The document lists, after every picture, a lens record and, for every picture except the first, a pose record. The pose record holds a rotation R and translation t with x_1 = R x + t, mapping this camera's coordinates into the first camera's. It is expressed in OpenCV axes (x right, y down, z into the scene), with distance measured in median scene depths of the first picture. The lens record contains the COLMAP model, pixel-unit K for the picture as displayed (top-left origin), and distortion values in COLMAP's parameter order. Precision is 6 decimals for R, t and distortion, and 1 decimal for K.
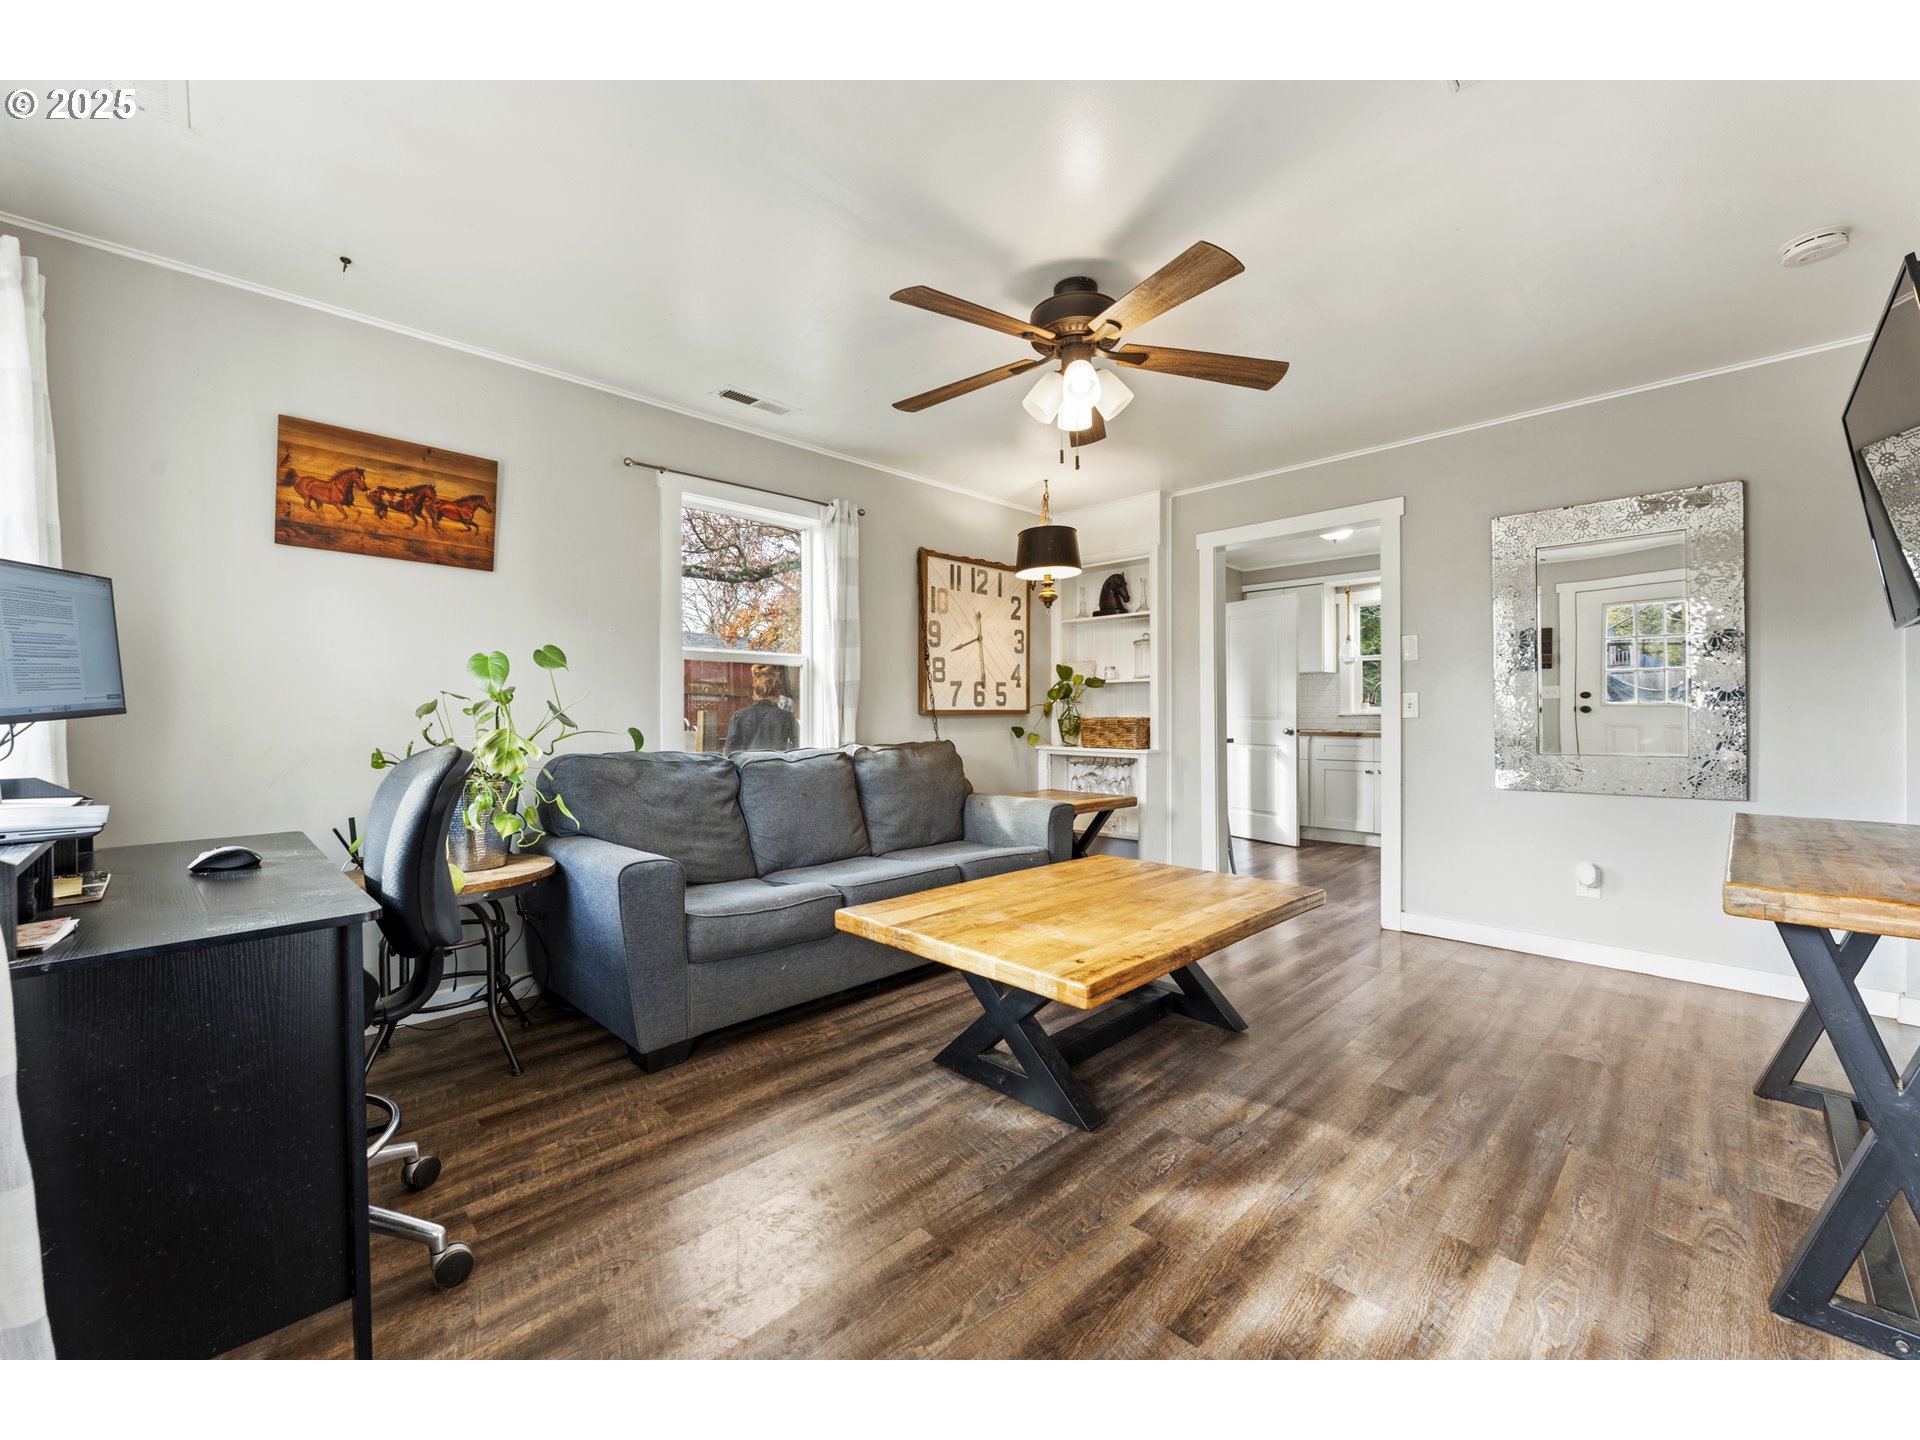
lens RADIAL K [[771.7, 0, 962.0], [0, 771.7, 715.5], [0, 0, 1]] dist [0.003803, 0.000134]
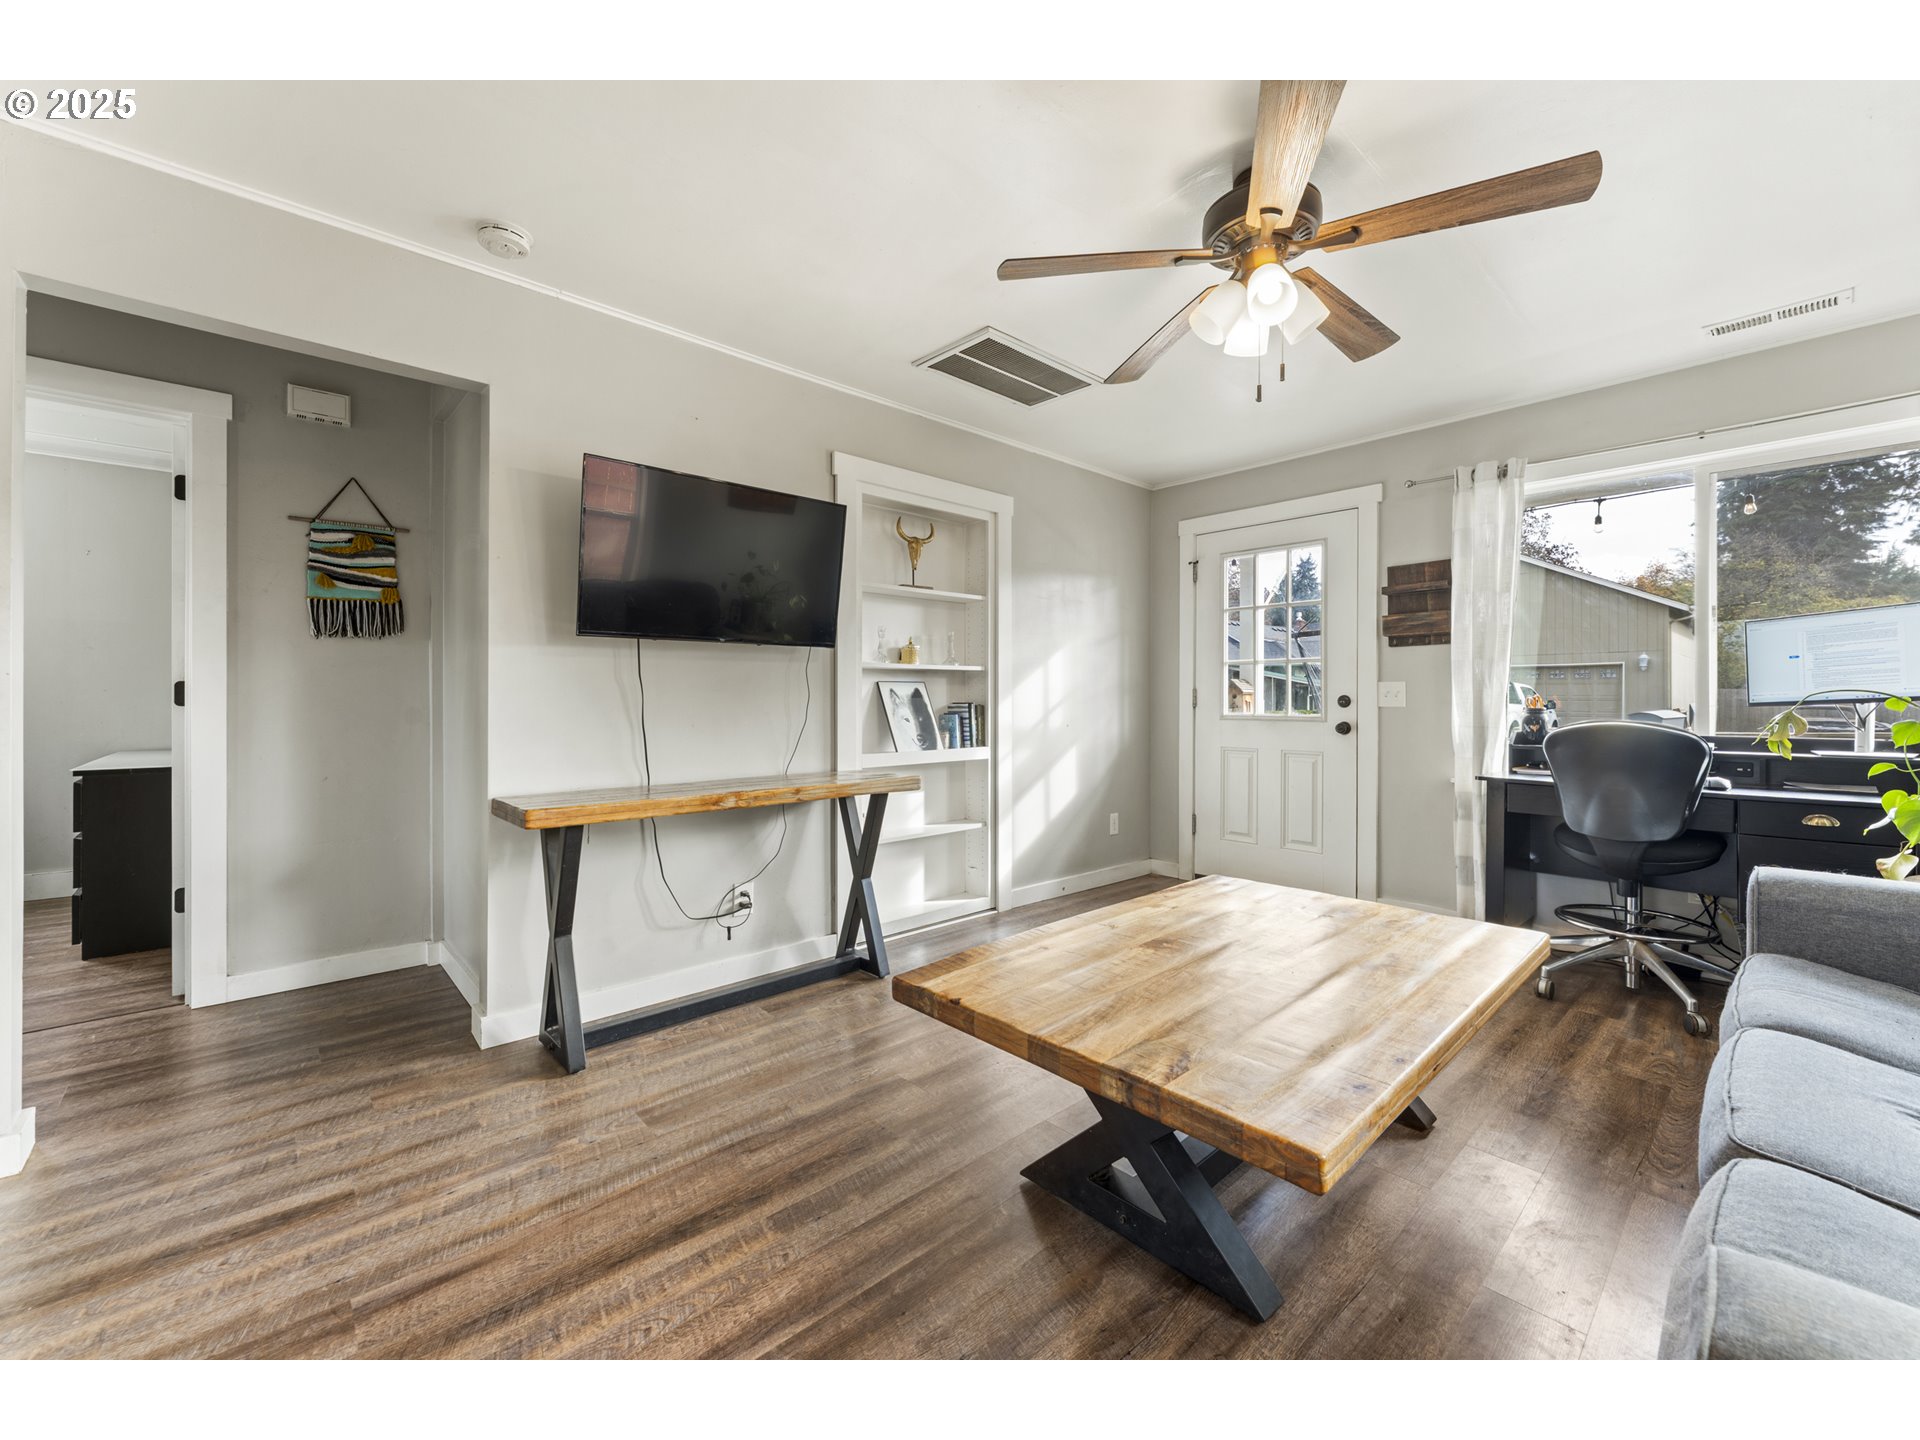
lens RADIAL K [[771.7, 0, 962.0], [0, 771.7, 714.1], [0, 0, 1]] dist [0.003803, 0.000134]
pose [[-0.999256, 0.010435, 0.037139, 0.536990], [0.011007, 0.999823, 0.015242, -0.004086], [-0.036973, 0.015640, -0.999194, 2.302815]]
